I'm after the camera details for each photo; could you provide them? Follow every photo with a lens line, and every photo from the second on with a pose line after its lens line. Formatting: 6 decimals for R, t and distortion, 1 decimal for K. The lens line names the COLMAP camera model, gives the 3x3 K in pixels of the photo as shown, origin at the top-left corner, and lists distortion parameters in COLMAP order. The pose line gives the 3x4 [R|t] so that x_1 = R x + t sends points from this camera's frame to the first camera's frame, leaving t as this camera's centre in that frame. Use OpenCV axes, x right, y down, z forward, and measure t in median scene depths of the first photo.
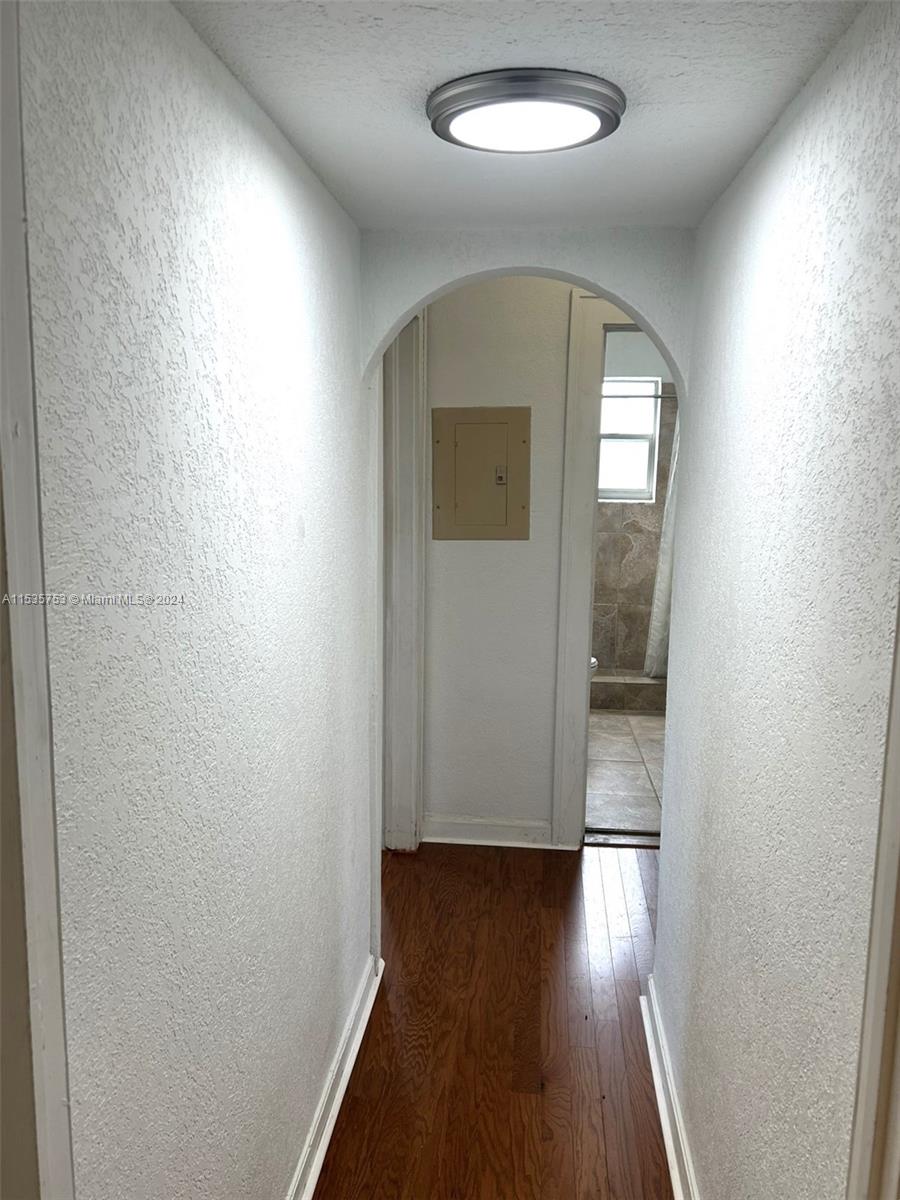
lens RADIAL K [[896.6, 0, 449.9], [0, 896.6, 599.4], [0, 0, 1]] dist [0.006267, -0.023448]
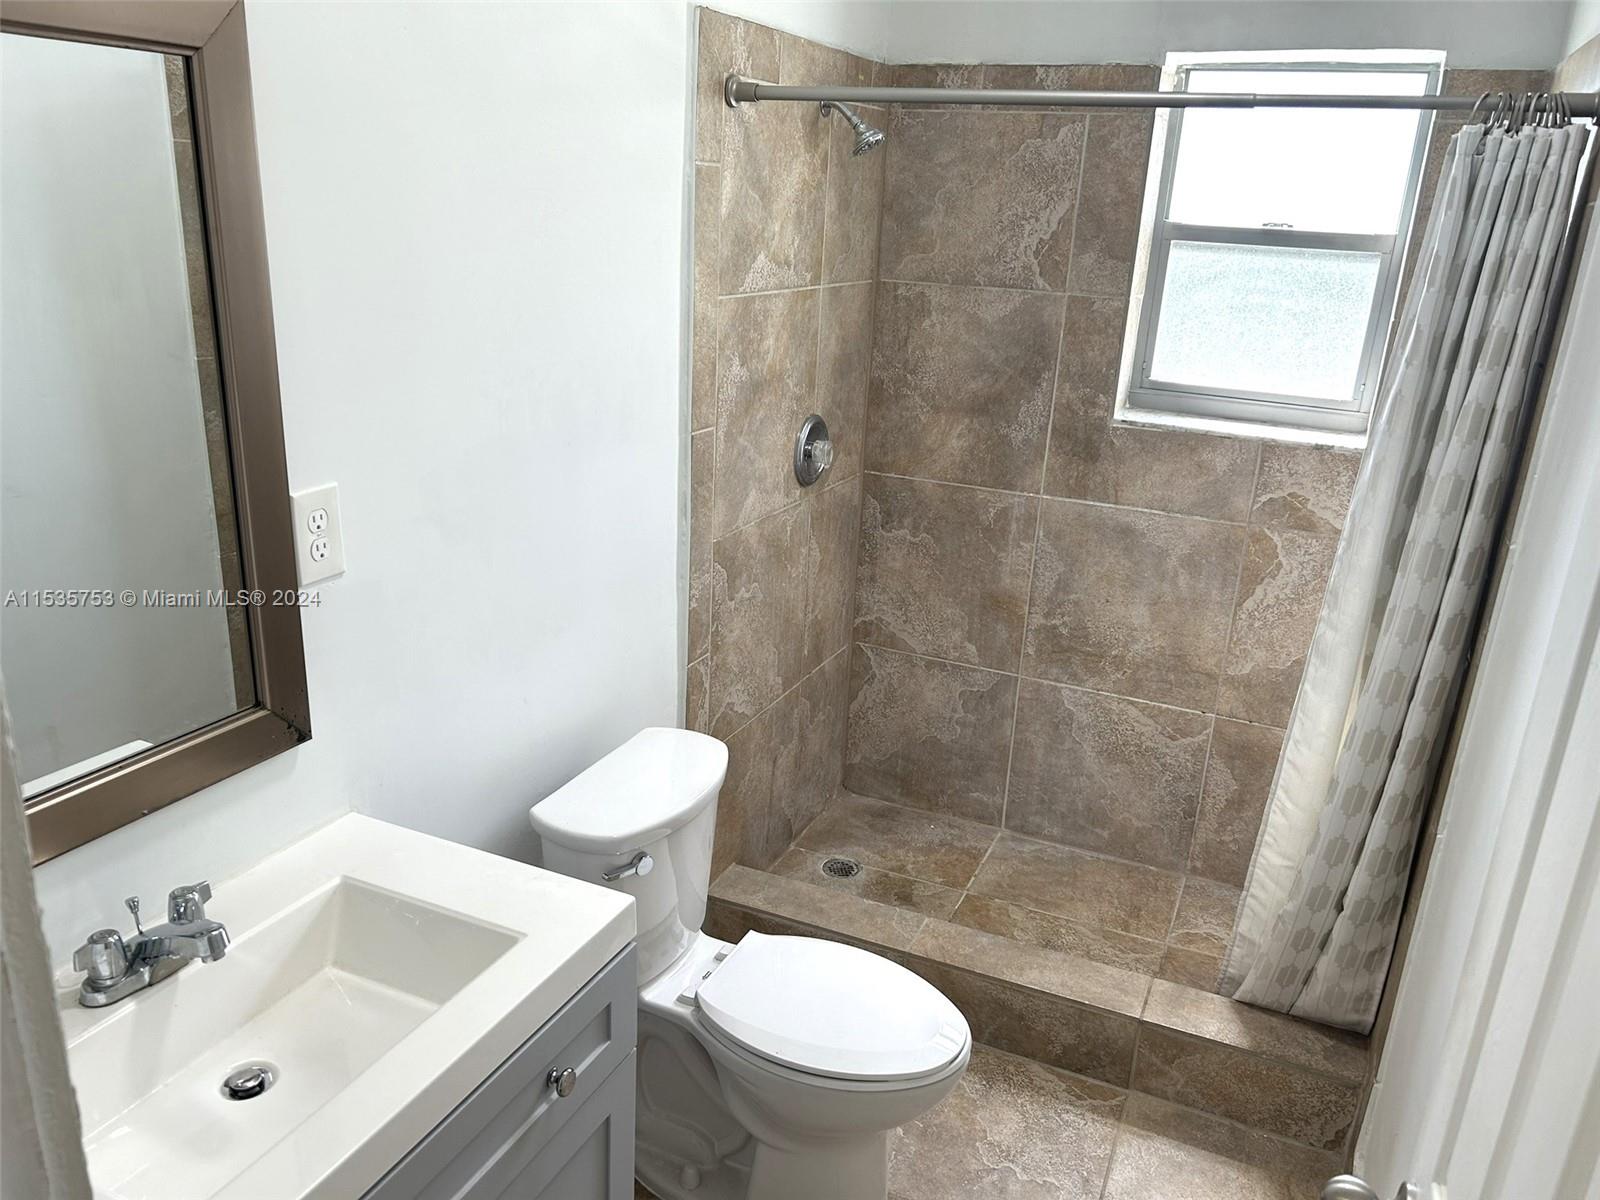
lens RADIAL K [[1195.5, 0, 794.1], [0, 1195.5, 615.0], [0, 0, 1]] dist [0.006267, -0.023448]
pose [[0.949100, 0.135090, -0.284534, 0.159446], [-0.091889, 0.982813, 0.160108, -0.097715], [0.301273, -0.125813, 0.945201, 0.501961]]
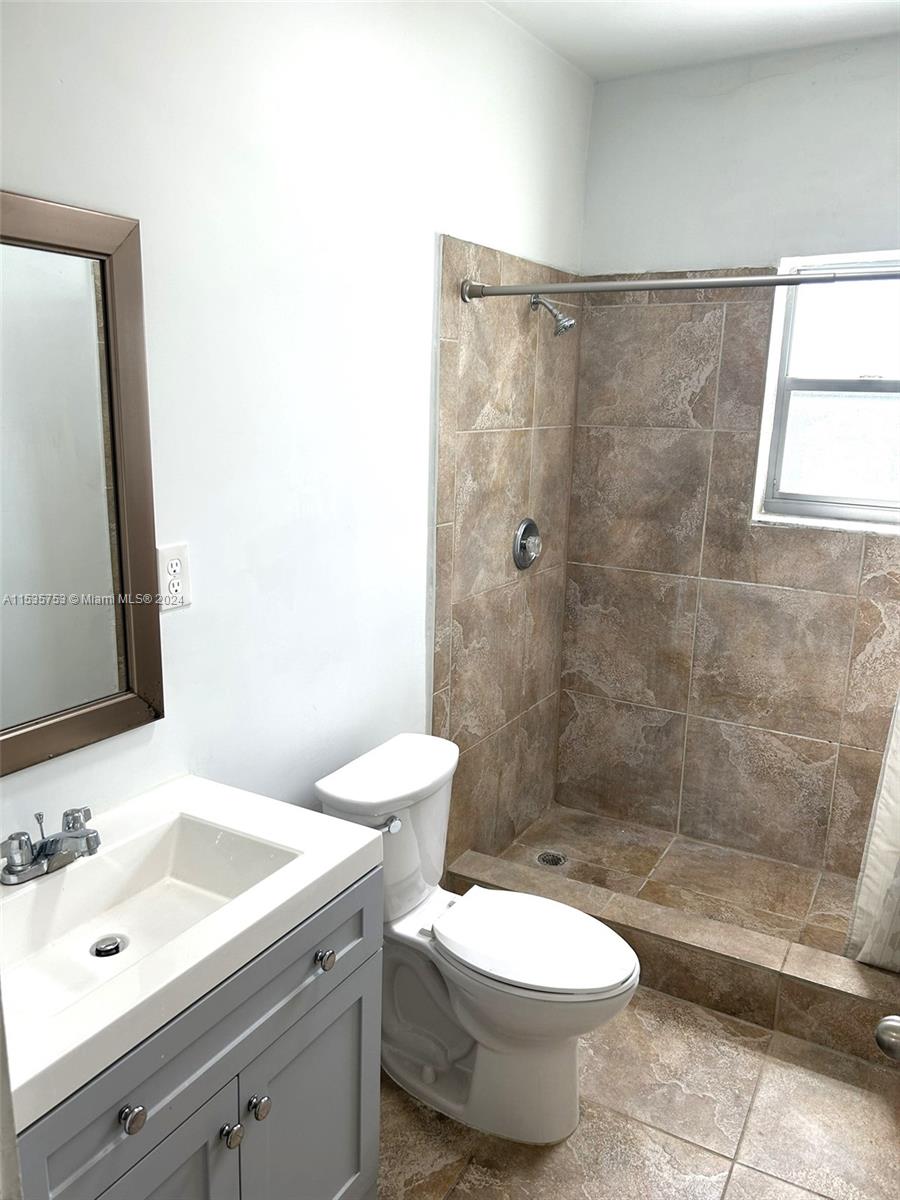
lens RADIAL K [[896.6, 0, 440.0], [0, 896.6, 597.6], [0, 0, 1]] dist [0.006267, -0.023448]
pose [[0.914075, 0.100312, -0.392944, 0.174802], [-0.083771, 0.994733, 0.059068, -0.082685], [0.396800, -0.021076, 0.917663, 0.490013]]
